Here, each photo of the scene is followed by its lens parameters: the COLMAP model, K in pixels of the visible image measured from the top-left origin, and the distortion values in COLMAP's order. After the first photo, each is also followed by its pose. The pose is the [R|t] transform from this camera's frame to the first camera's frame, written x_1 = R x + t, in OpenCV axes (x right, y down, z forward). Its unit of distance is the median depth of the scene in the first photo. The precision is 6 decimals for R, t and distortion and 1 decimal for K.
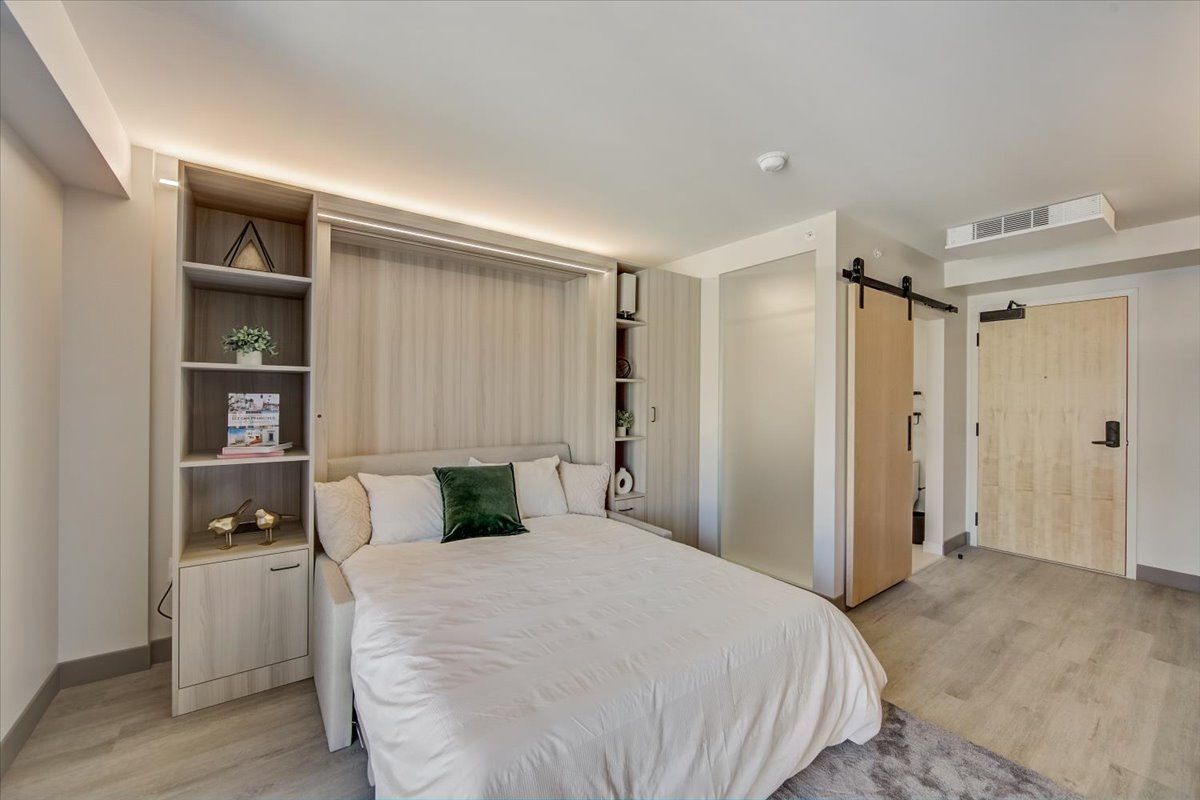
lens RADIAL K [[472.2, 0, 604.1], [0, 472.2, 397.1], [0, 0, 1]] dist [-0.014963, 0.002693]
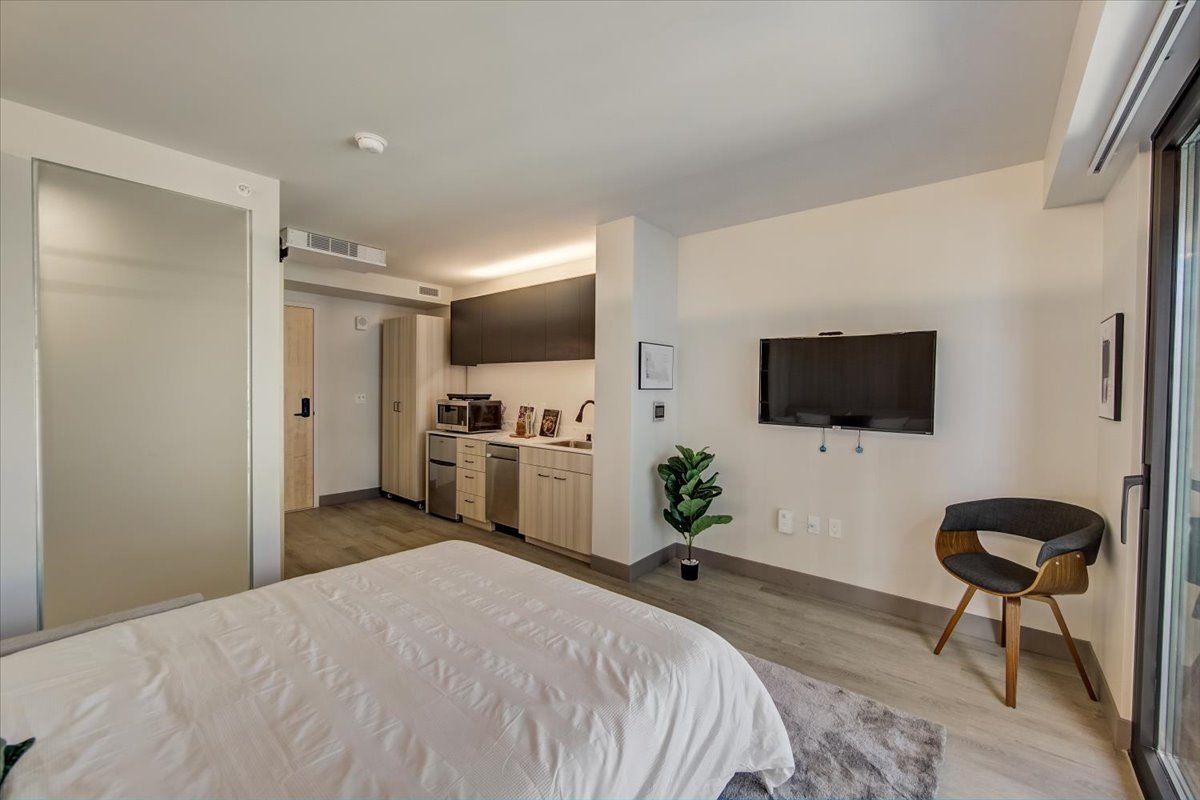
lens RADIAL K [[472.2, 0, 600.9], [0, 472.2, 397.0], [0, 0, 1]] dist [-0.014963, 0.002693]
pose [[-0.243260, -0.029859, 0.969501, -0.591066], [-0.018005, 0.999493, 0.026265, -0.004674], [-0.969794, -0.011067, -0.243674, 0.625412]]
